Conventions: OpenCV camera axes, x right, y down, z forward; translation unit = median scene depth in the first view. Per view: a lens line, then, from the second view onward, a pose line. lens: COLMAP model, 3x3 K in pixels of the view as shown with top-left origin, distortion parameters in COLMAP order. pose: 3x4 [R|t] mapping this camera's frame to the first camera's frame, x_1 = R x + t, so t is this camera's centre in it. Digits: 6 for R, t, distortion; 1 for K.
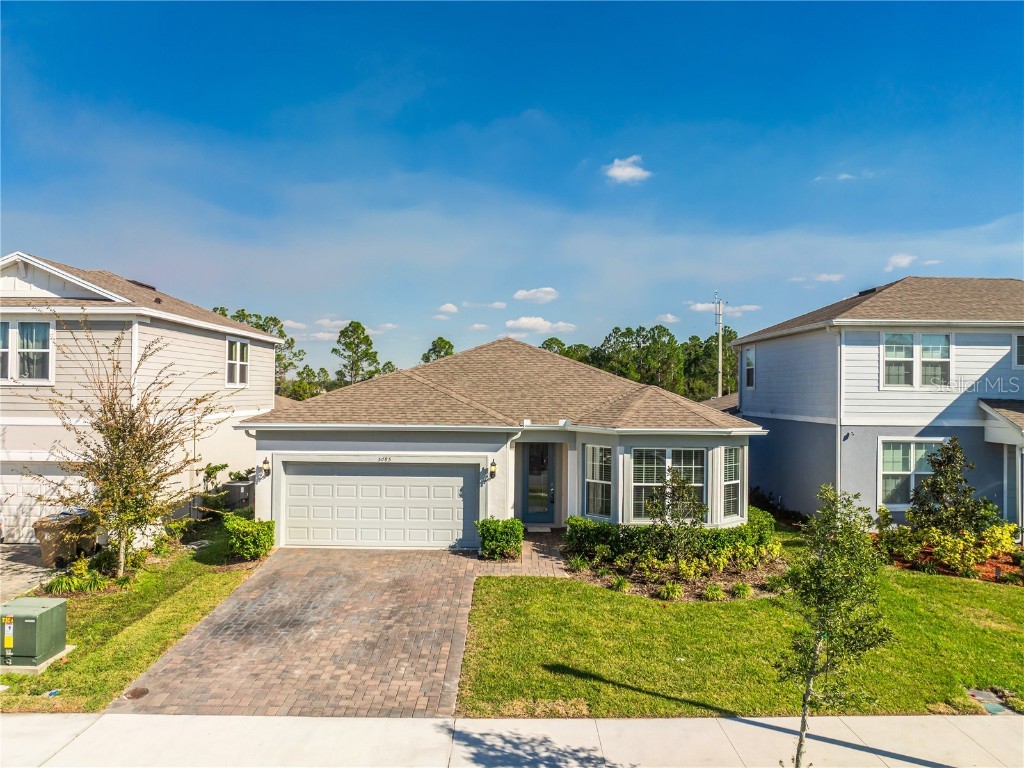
lens RADIAL K [[720.0, 0, 512.0], [0, 720.0, 384.0], [0, 0, 1]] dist [-0.041371, 0.005005]
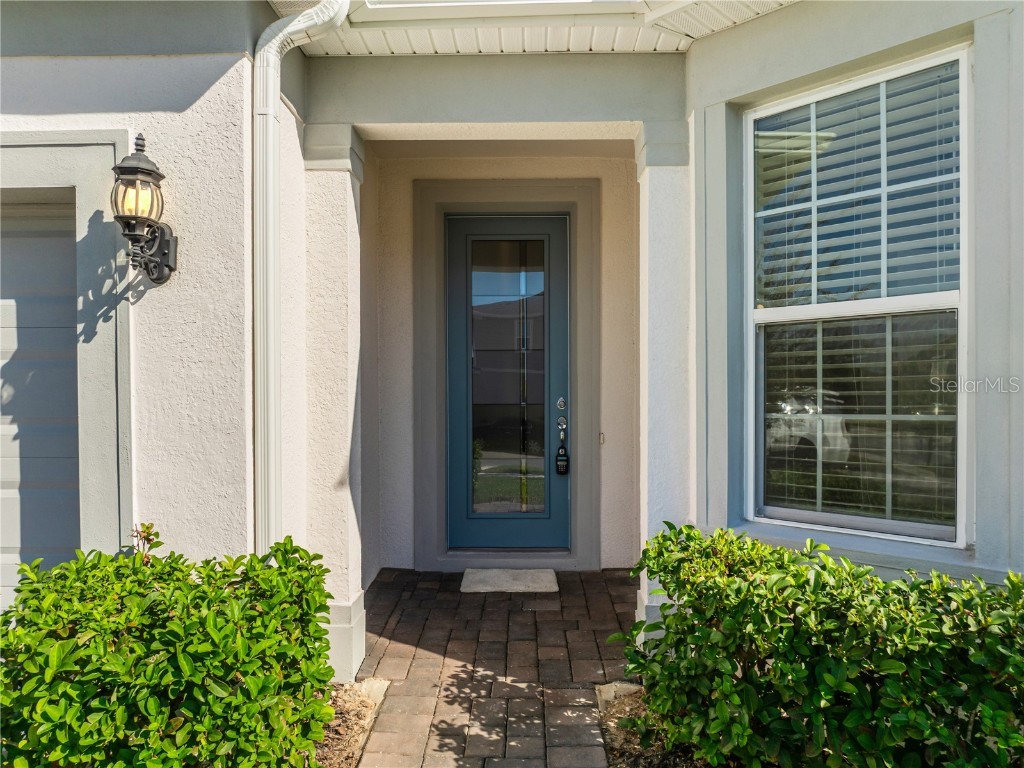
lens RADIAL K [[720.0, 0, 512.0], [0, 720.0, 384.0], [0, 0, 1]] dist [-0.041371, 0.005005]
pose [[0.999410, -0.009275, -0.033077, 0.052993], [0.009204, 0.999955, -0.002287, 0.152309], [0.033096, 0.001981, 0.999450, 0.843832]]
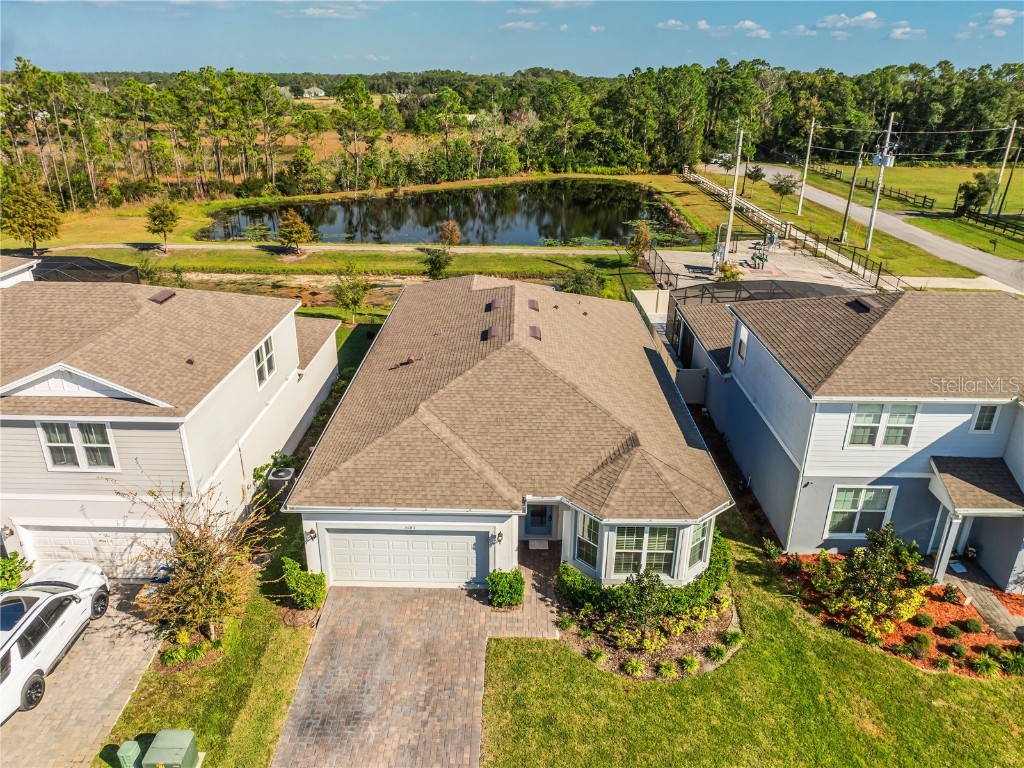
lens RADIAL K [[718.9, 0, 512.0], [0, 718.9, 384.0], [0, 0, 1]] dist [-0.024481, -0.001258]
pose [[0.999888, 0.007282, -0.013051, 0.007250], [-0.001458, 0.916607, 0.399788, -0.591602], [0.014874, -0.399724, 0.916515, -0.002580]]
